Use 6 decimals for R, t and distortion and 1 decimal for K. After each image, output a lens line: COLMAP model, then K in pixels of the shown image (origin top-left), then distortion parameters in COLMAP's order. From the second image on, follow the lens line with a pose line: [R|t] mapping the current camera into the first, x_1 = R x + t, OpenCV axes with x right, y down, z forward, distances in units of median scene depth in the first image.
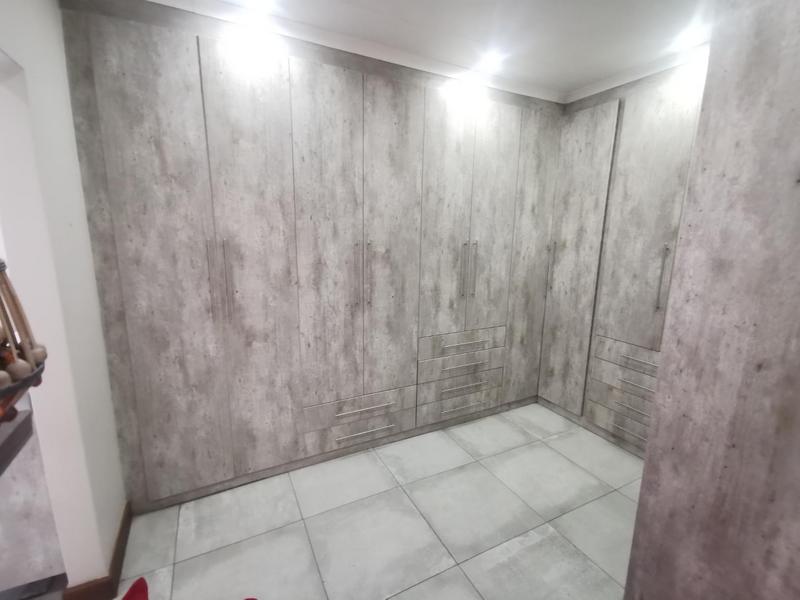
lens RADIAL K [[368.0, 0, 401.3], [0, 368.0, 300.6], [0, 0, 1]] dist [0.010896, -0.008498]
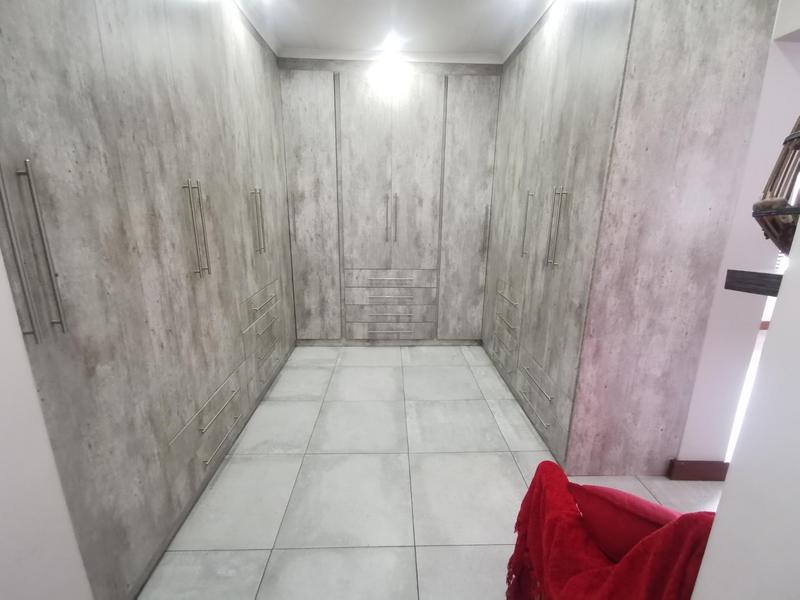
lens RADIAL K [[368.0, 0, 401.3], [0, 368.0, 300.6], [0, 0, 1]] dist [0.010896, -0.008498]
pose [[0.429212, -0.241432, 0.870337, -0.572487], [0.166821, 0.968224, 0.186317, -0.005029], [-0.887664, 0.065221, 0.455849, 0.311635]]
